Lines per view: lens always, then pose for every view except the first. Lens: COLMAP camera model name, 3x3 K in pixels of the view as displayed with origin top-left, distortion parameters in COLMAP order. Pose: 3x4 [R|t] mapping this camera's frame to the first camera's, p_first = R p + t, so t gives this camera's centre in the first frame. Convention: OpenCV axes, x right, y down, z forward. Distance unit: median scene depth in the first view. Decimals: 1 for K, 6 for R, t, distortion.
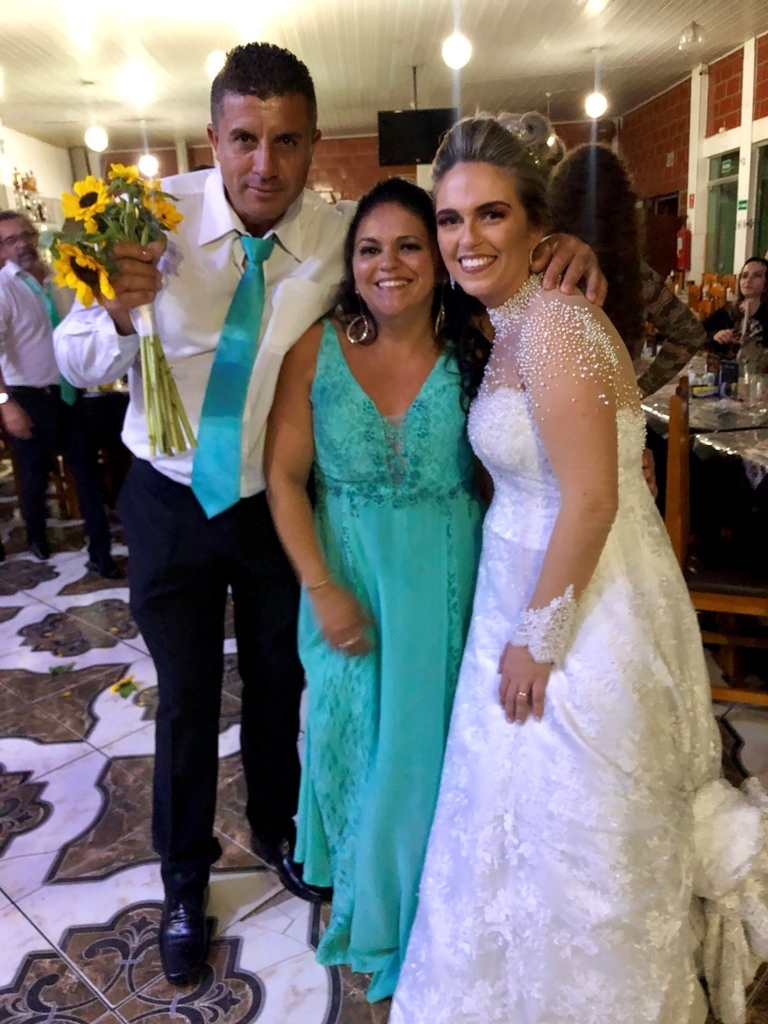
lens RADIAL K [[848.2, 0, 387.9], [0, 848.2, 510.4], [0, 0, 1]] dist [0.017270, -0.011116]
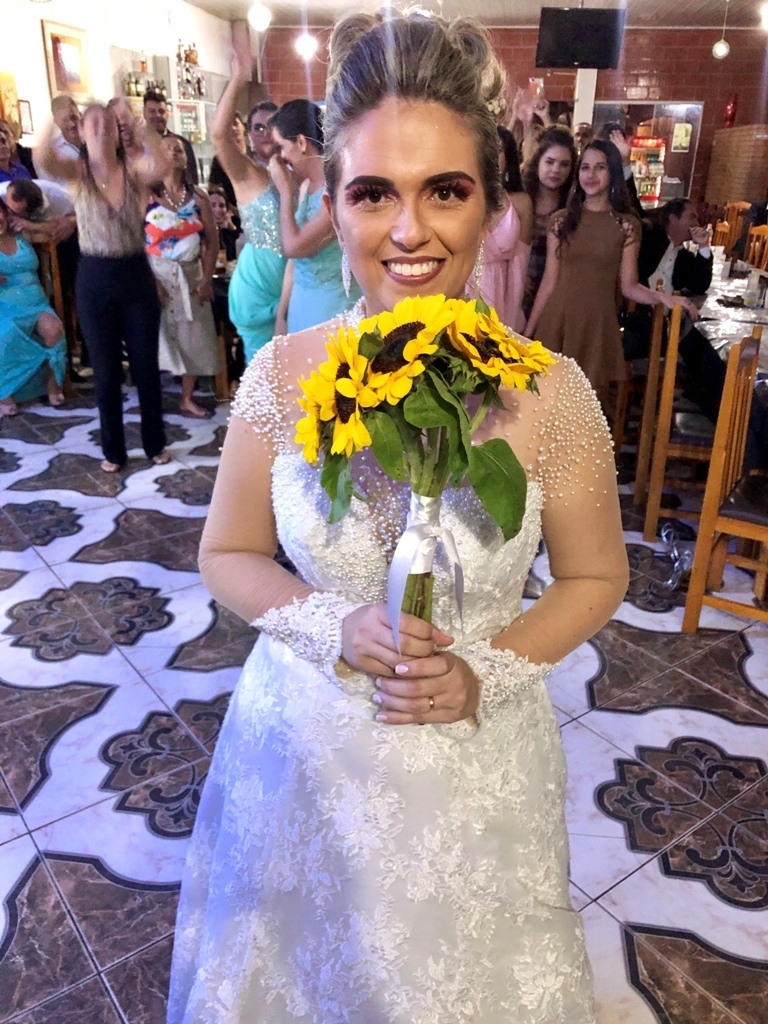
lens RADIAL K [[848.2, 0, 389.3], [0, 848.2, 505.9], [0, 0, 1]] dist [0.017270, -0.011116]
pose [[0.983583, 0.135283, -0.119429, 0.011772], [-0.121318, 0.985652, 0.117358, -0.000116], [0.133592, -0.100943, 0.985882, -0.044615]]
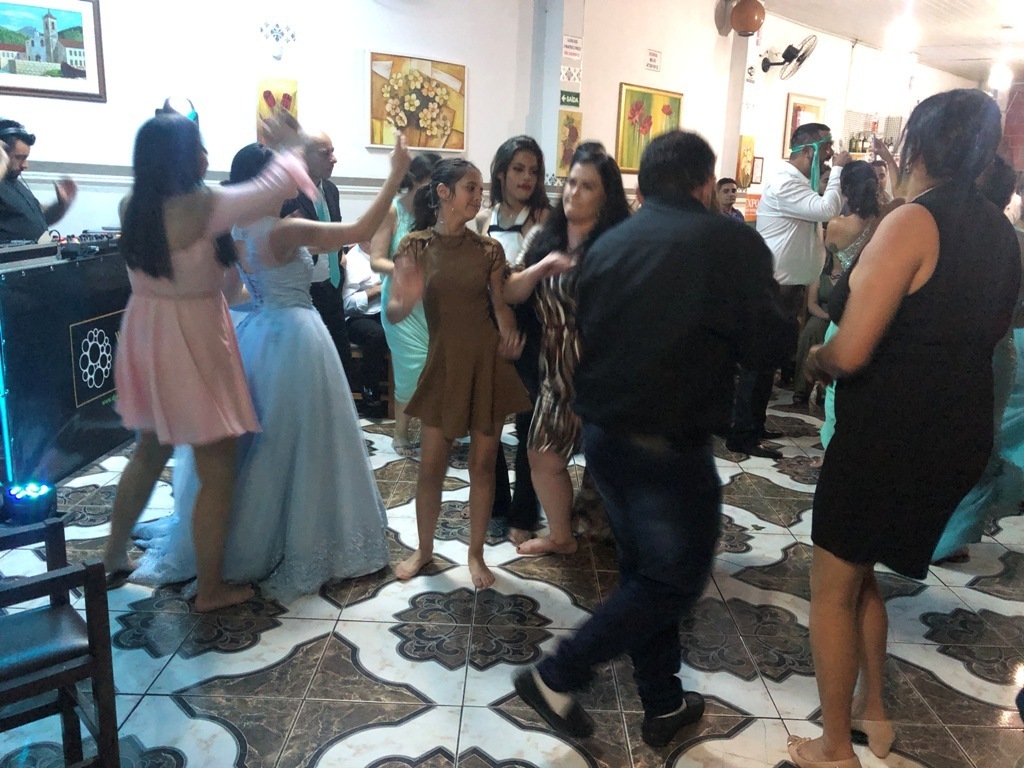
lens RADIAL K [[848.2, 0, 507.9], [0, 848.2, 378.8], [0, 0, 1]] dist [0.017270, -0.011116]
pose [[0.673693, 0.244333, -0.697452, 0.076033], [-0.279451, 0.957913, 0.065647, 0.017748], [0.684138, 0.150678, 0.713618, -0.111719]]
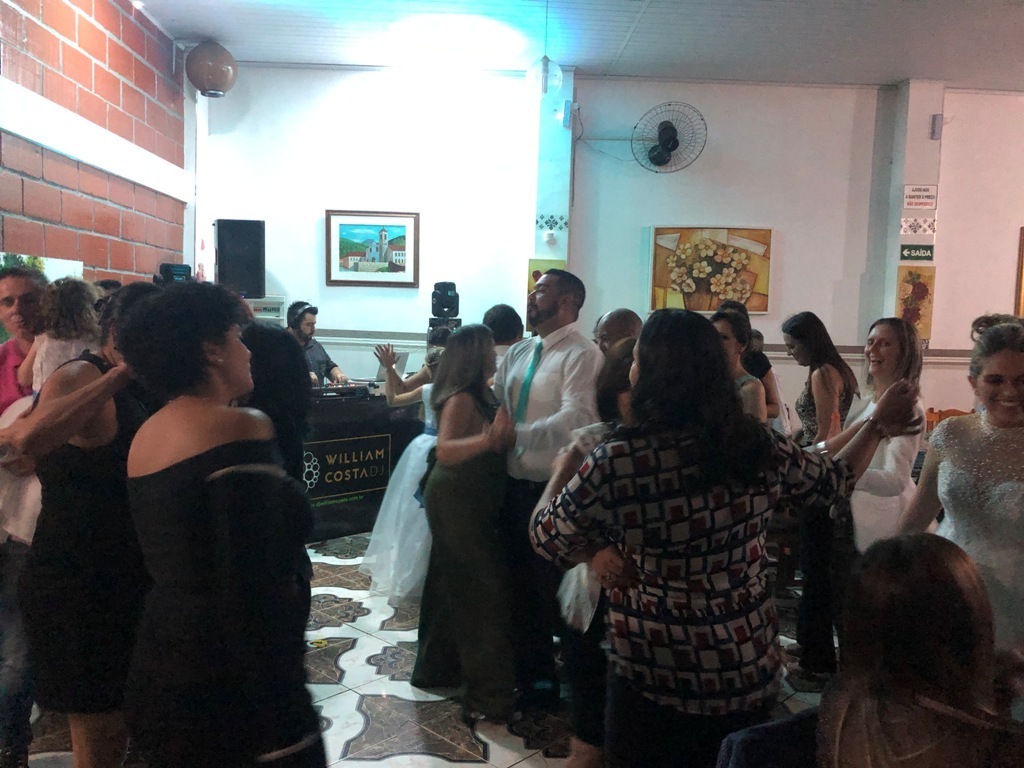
lens RADIAL K [[848.2, 0, 502.4], [0, 848.2, 381.7], [0, 0, 1]] dist [0.017270, -0.011116]
pose [[-0.006030, 0.138786, -0.990304, 0.216126], [-0.307582, 0.942054, 0.133897, -0.092501], [0.951502, 0.305407, 0.037008, 0.154067]]
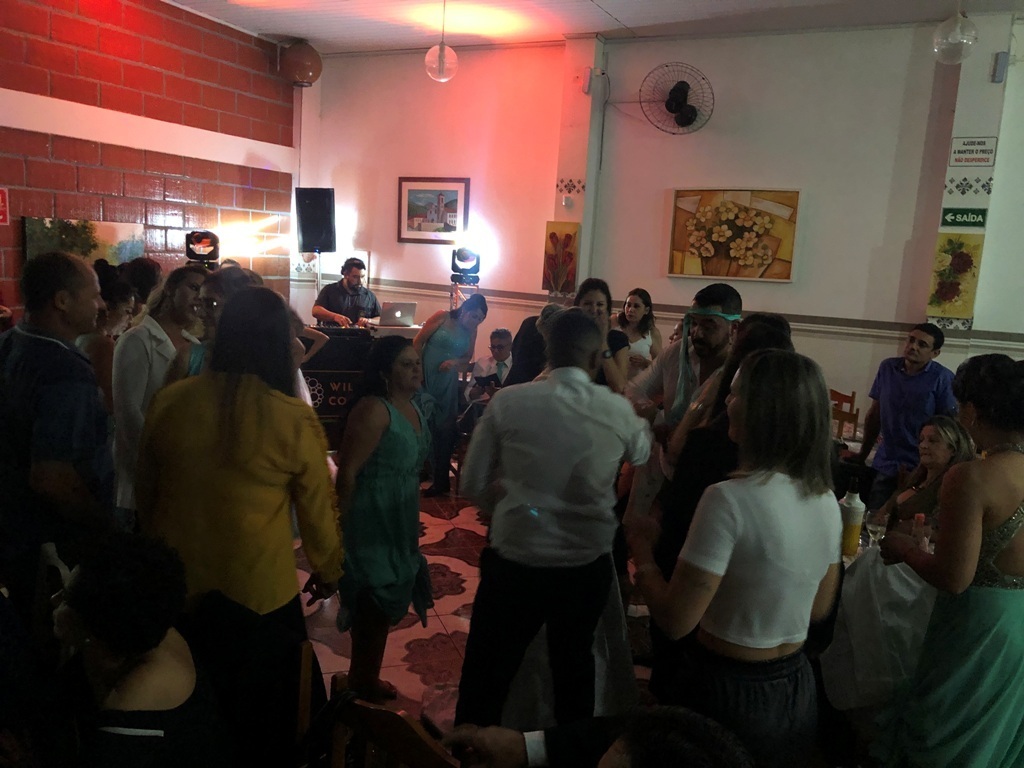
lens RADIAL K [[848.2, 0, 506.4], [0, 848.2, 386.4], [0, 0, 1]] dist [0.017270, -0.011116]
pose [[-0.460957, 0.176779, -0.869636, 0.200436], [-0.276861, 0.902398, 0.330191, -0.212602], [0.843129, 0.392972, -0.367024, 0.487904]]
